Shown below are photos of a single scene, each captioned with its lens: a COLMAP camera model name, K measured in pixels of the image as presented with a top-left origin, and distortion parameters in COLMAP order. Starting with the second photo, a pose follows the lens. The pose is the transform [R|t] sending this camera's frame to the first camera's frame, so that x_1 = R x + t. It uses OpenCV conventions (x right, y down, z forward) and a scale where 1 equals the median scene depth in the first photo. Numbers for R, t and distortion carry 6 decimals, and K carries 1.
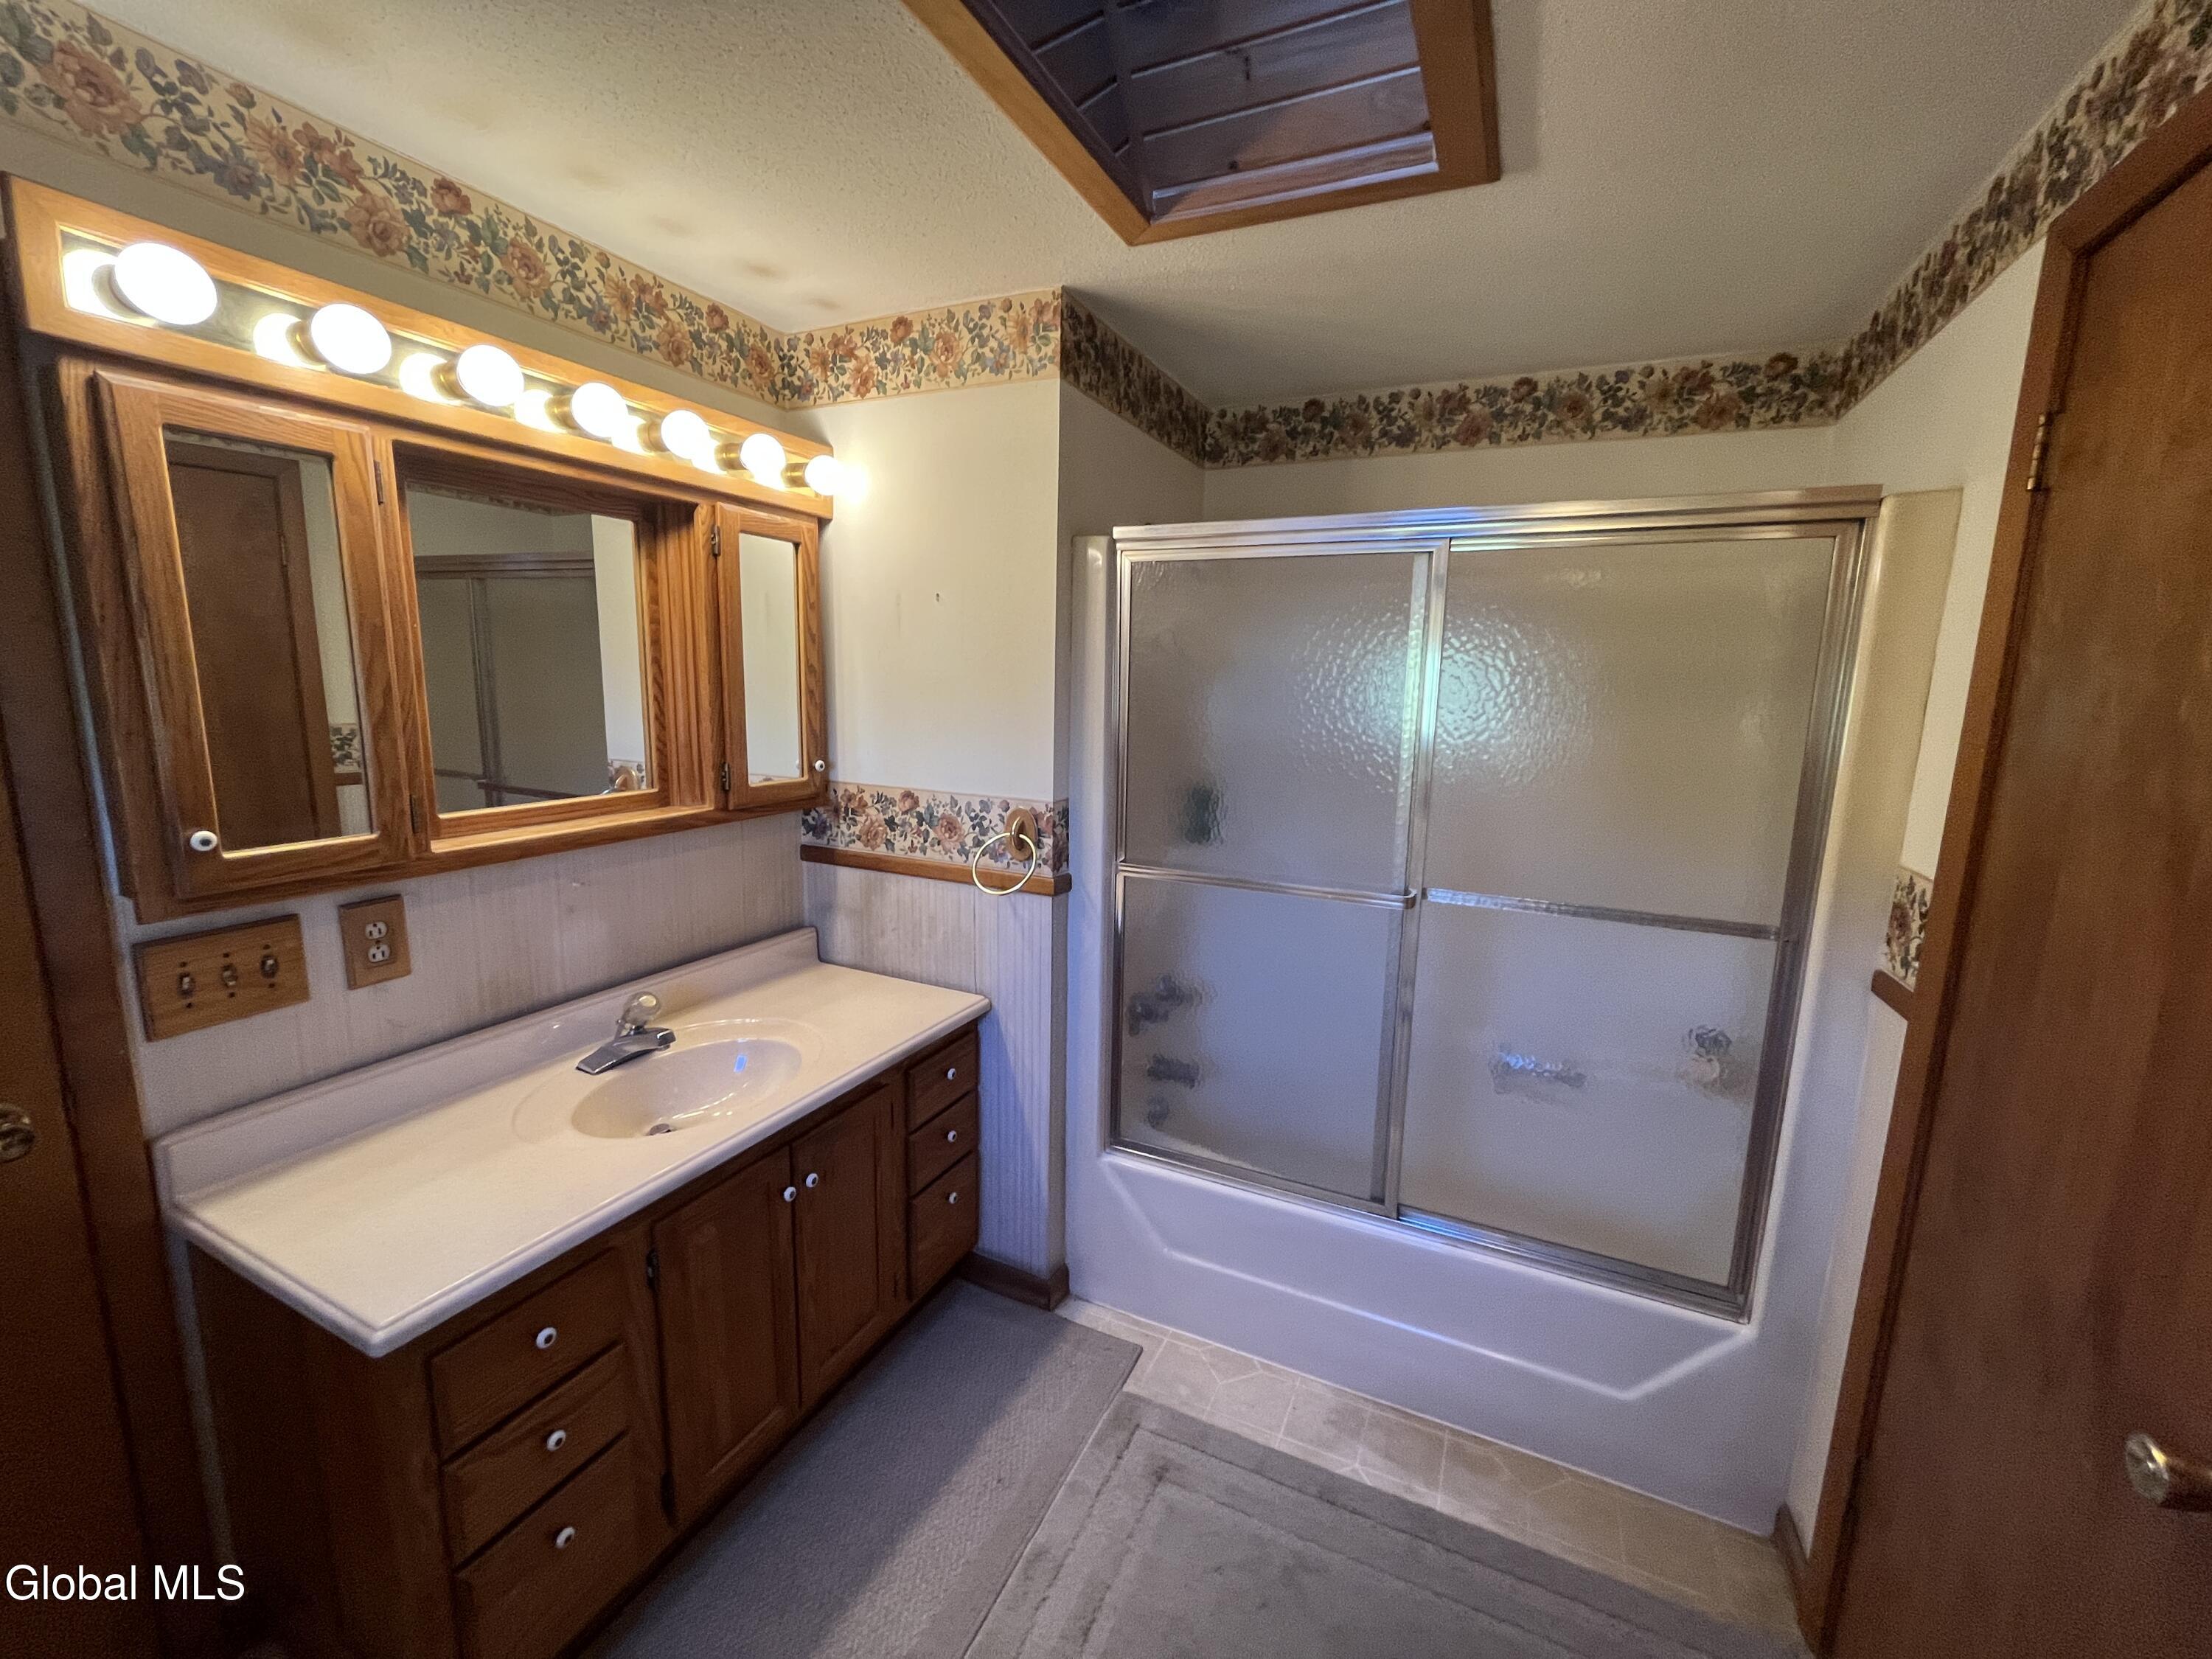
lens RADIAL K [[898.7, 0, 1112.8], [0, 898.7, 825.6], [0, 0, 1]] dist [-0.003125, 0.001110]
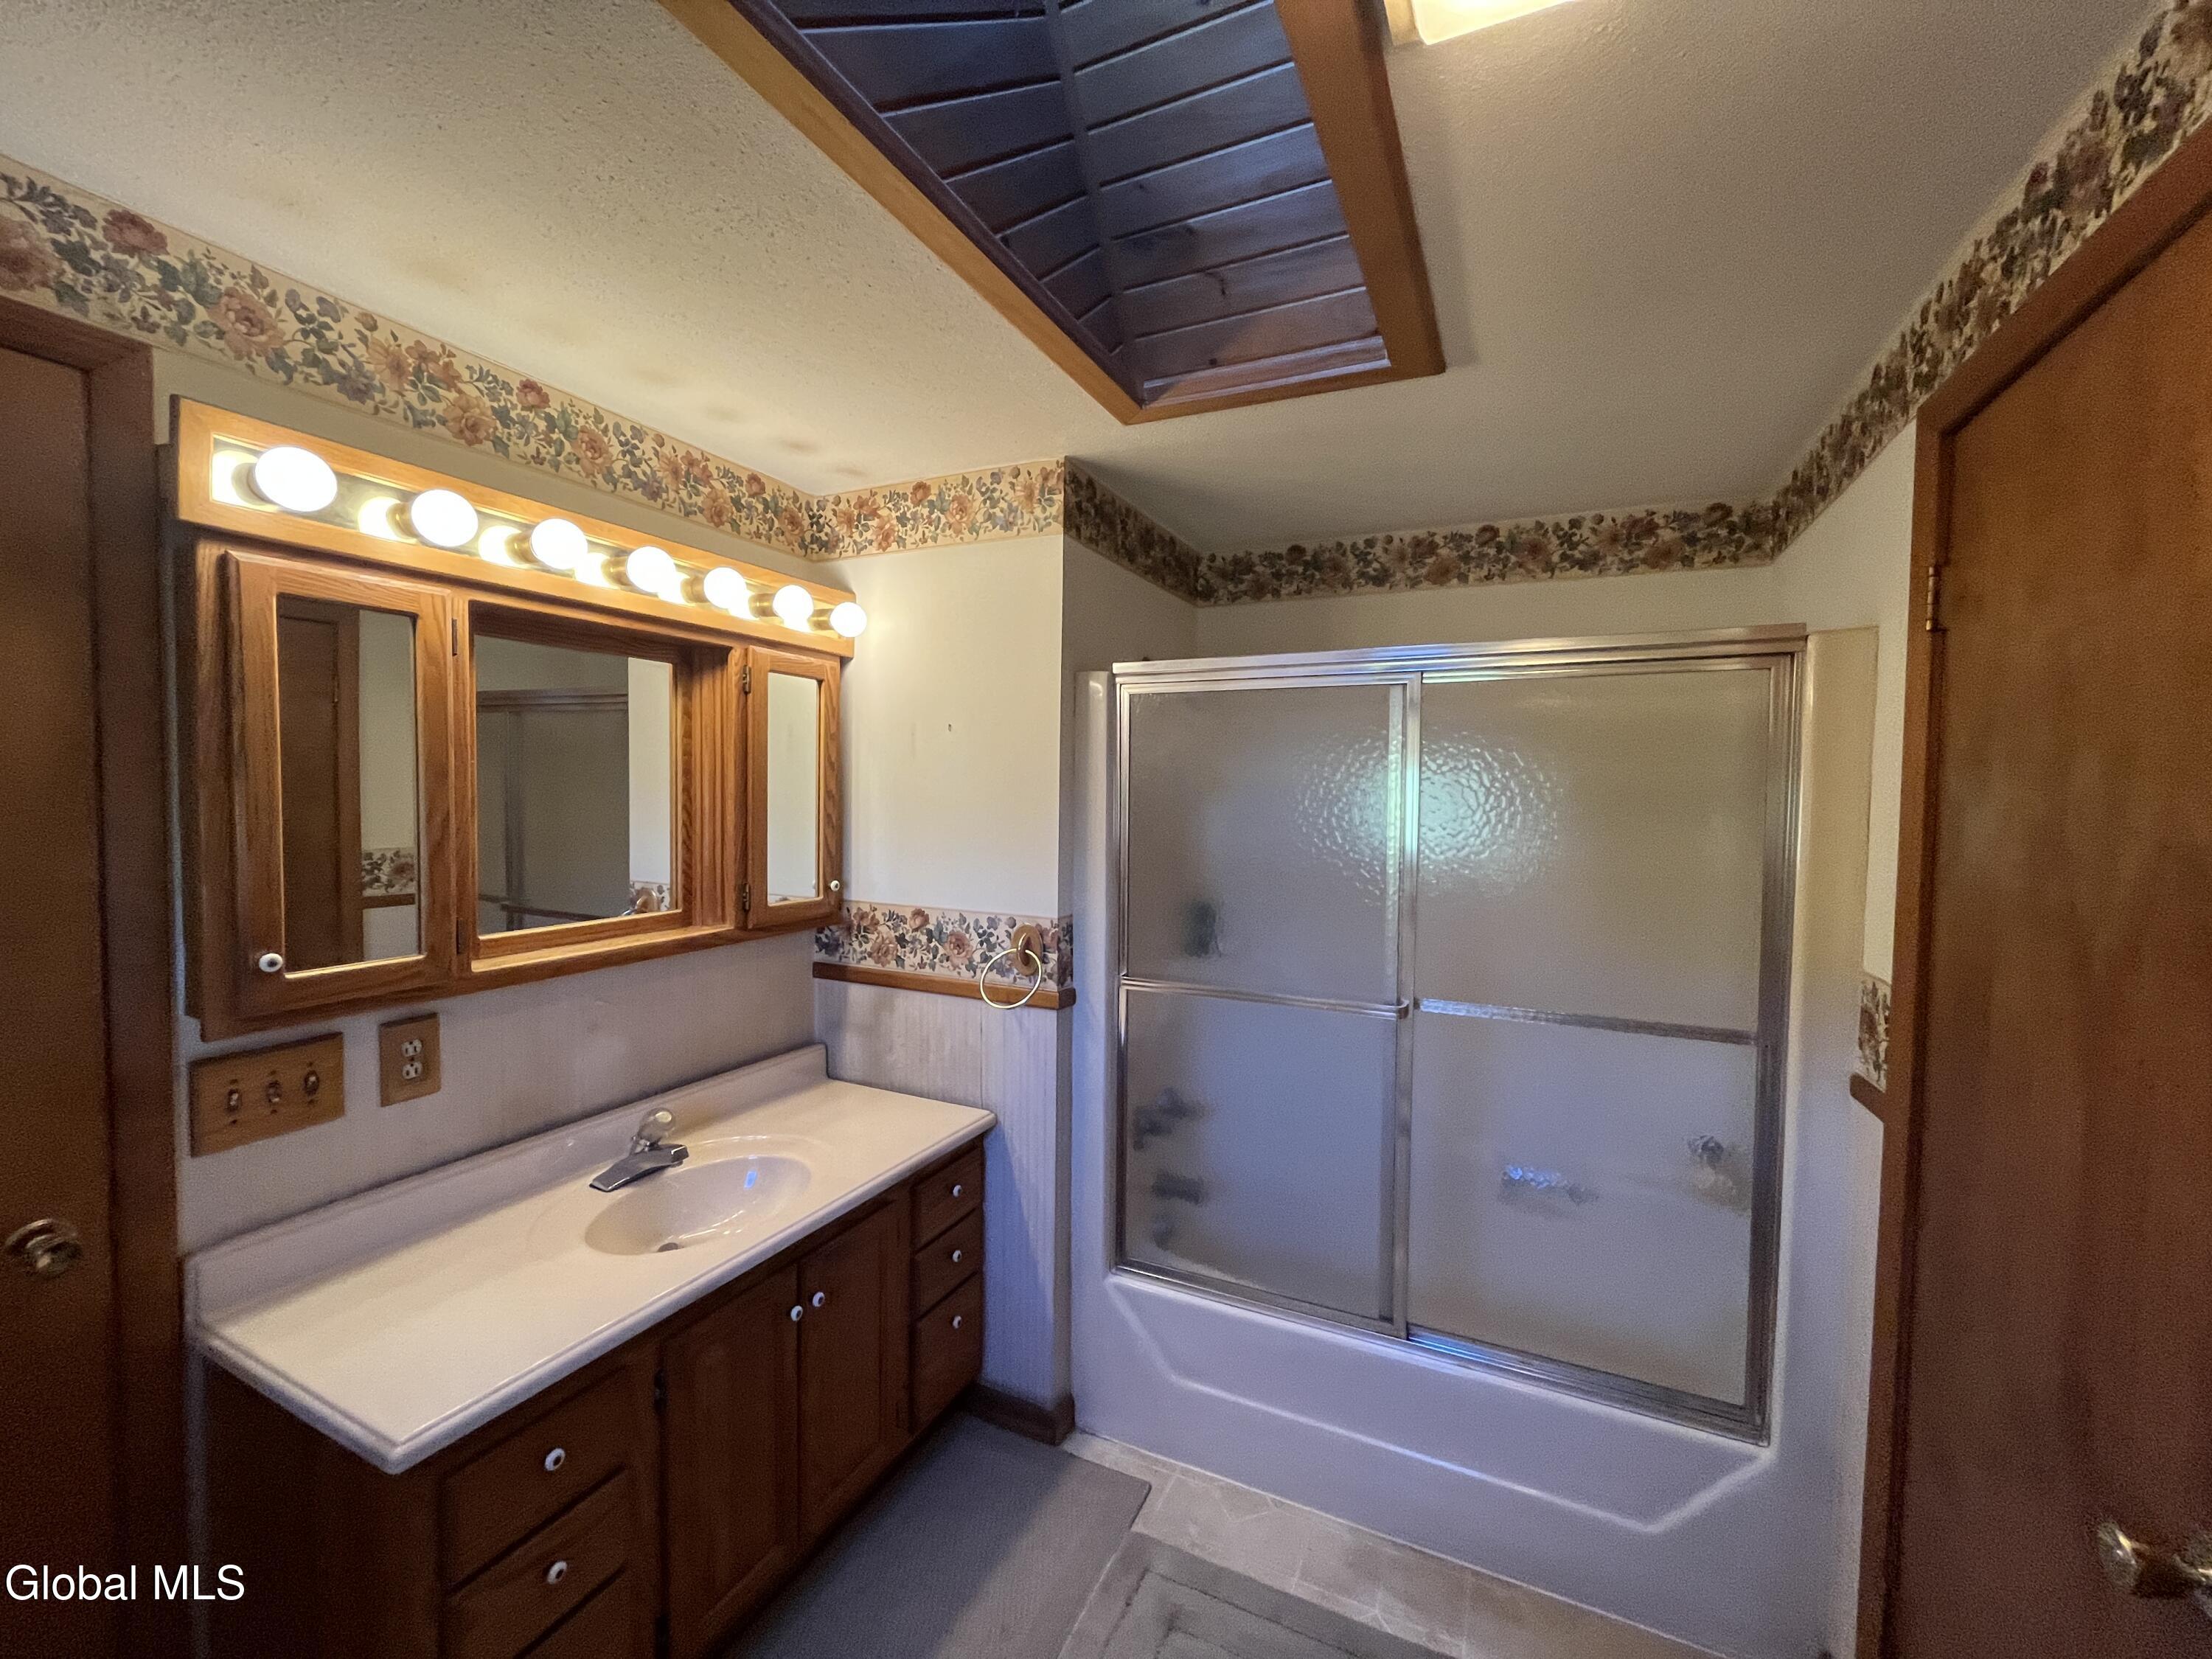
lens RADIAL K [[898.7, 0, 1112.2], [0, 898.7, 826.6], [0, 0, 1]] dist [-0.003125, 0.001110]
pose [[0.999939, -0.010182, -0.004175, 0.002730], [0.009572, 0.991929, -0.126435, 0.000701], [0.005428, 0.126388, 0.991966, -0.057064]]
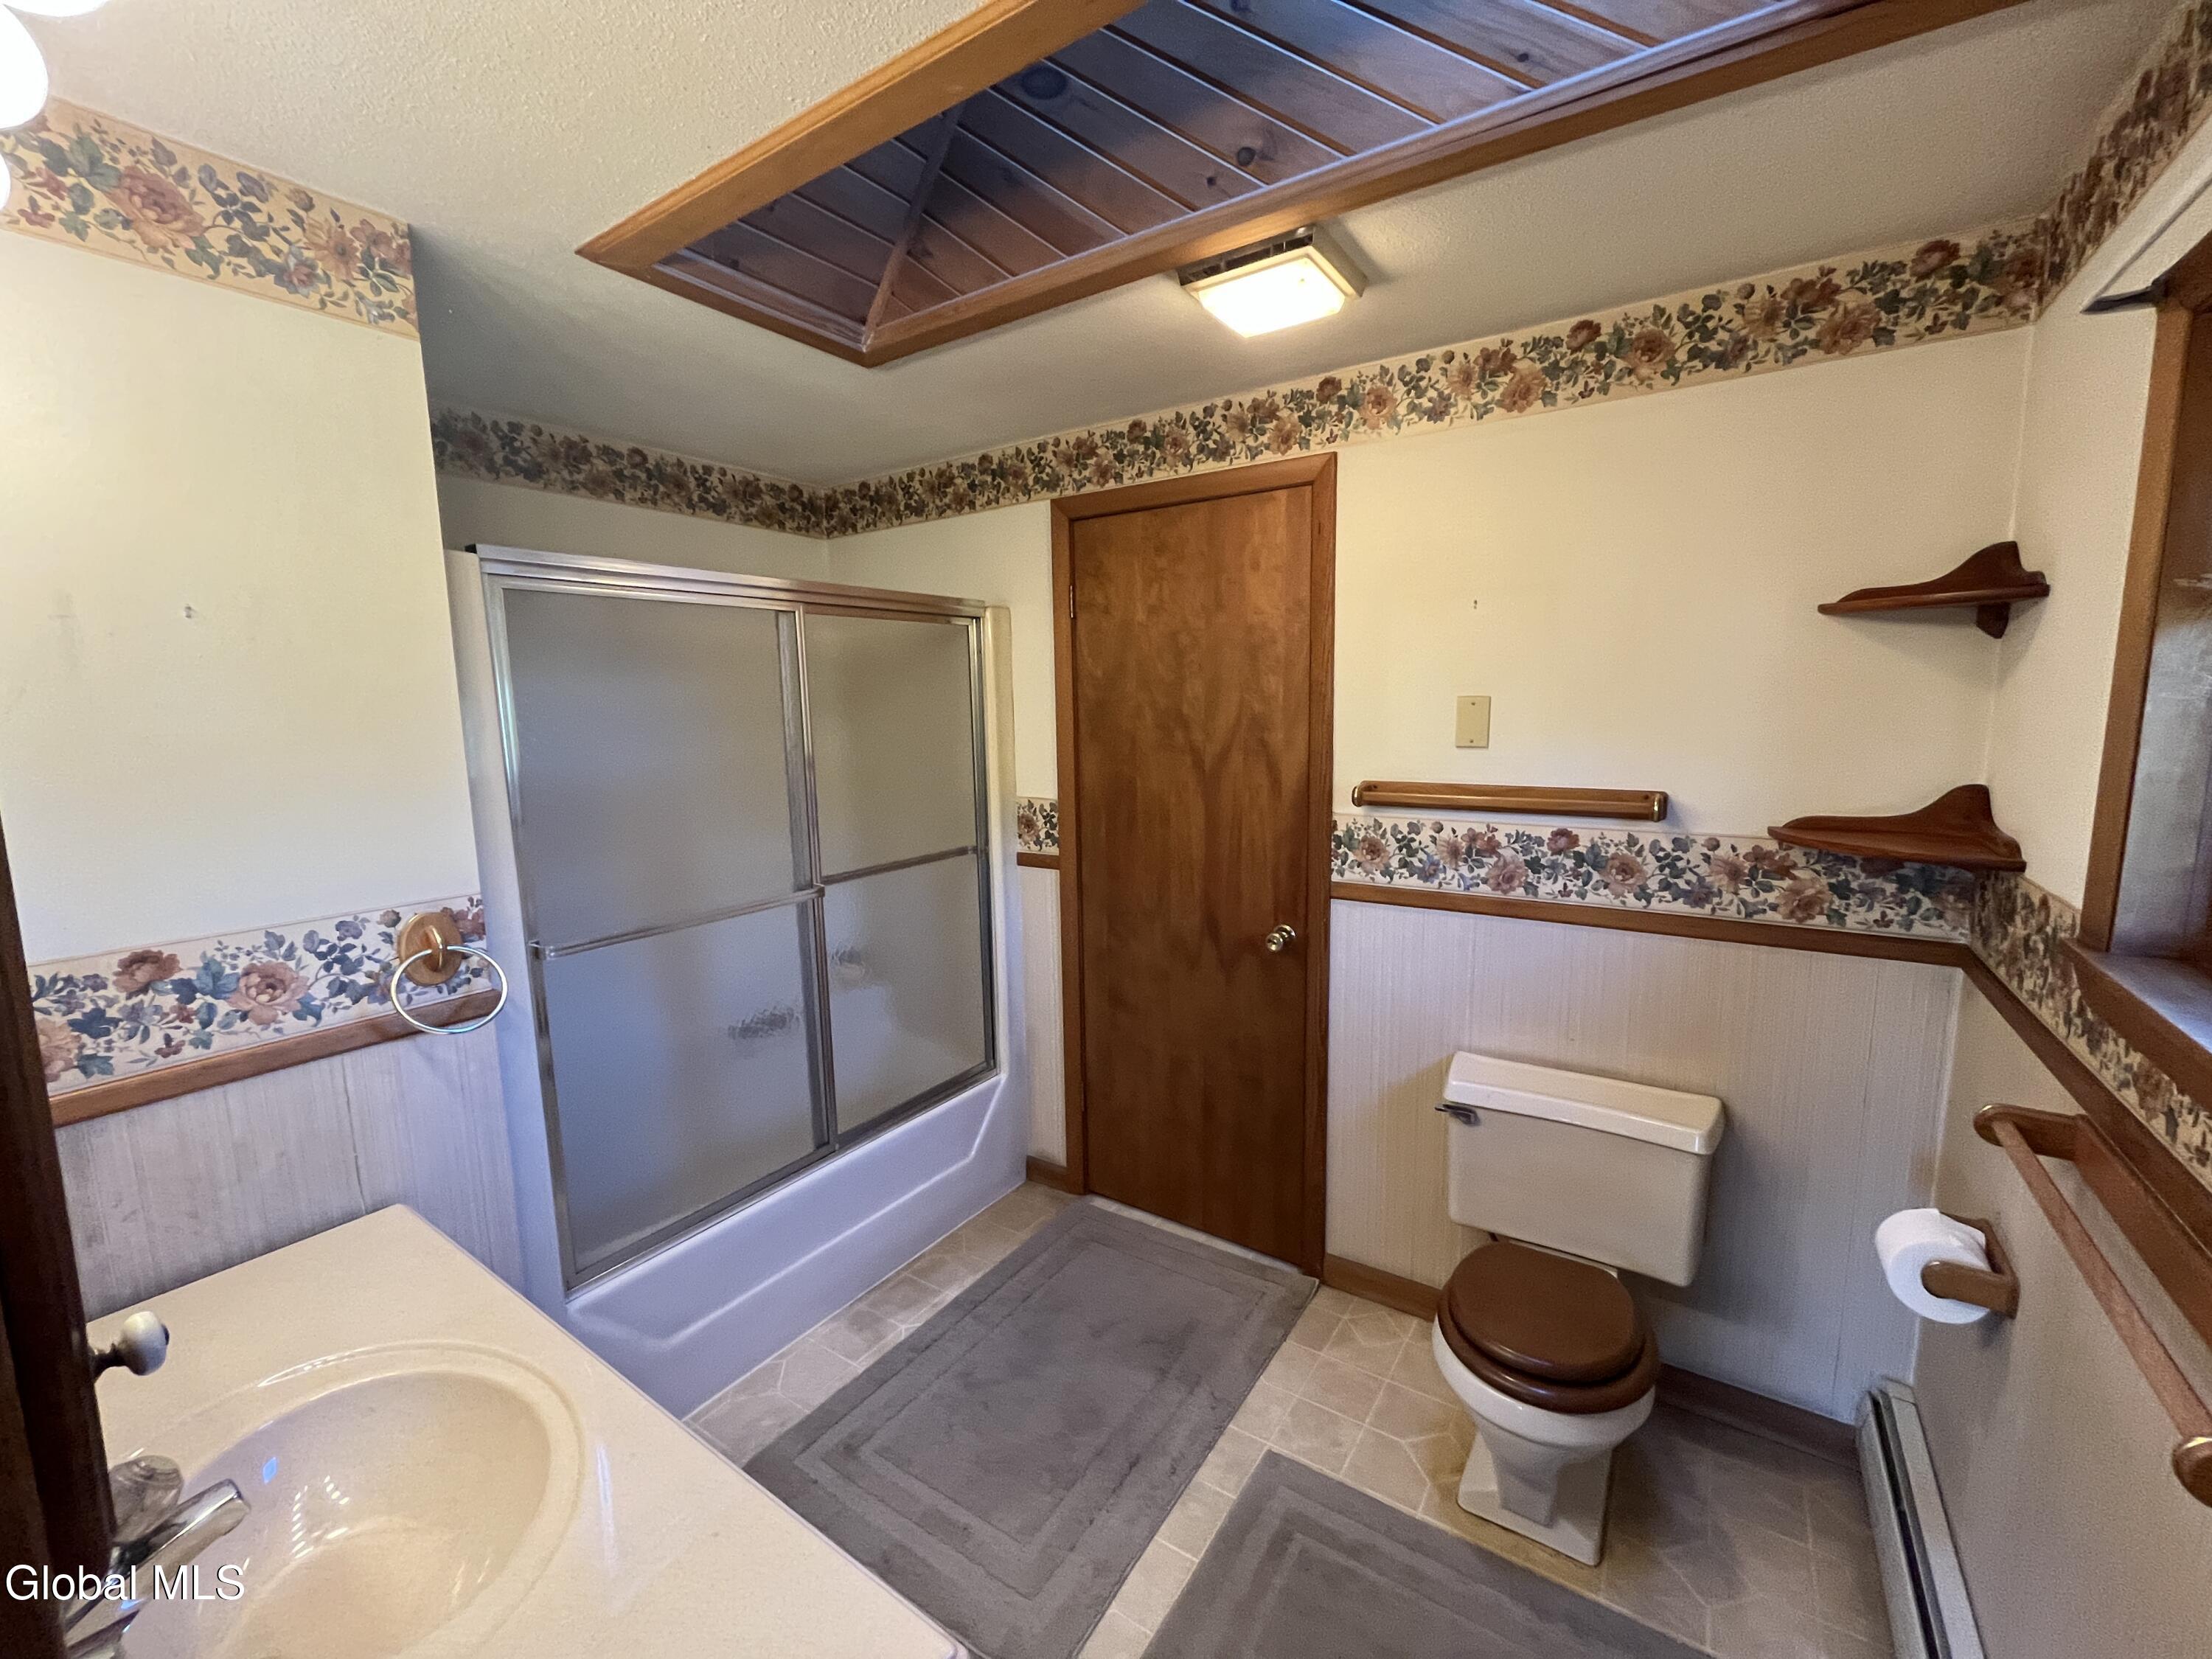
lens RADIAL K [[898.7, 0, 1113.4], [0, 898.7, 827.1], [0, 0, 1]] dist [-0.003125, 0.001110]
pose [[0.153262, -0.163434, 0.974577, -0.820614], [0.185757, 0.973412, 0.134027, -0.094120], [-0.970569, 0.160493, 0.179547, 0.373441]]
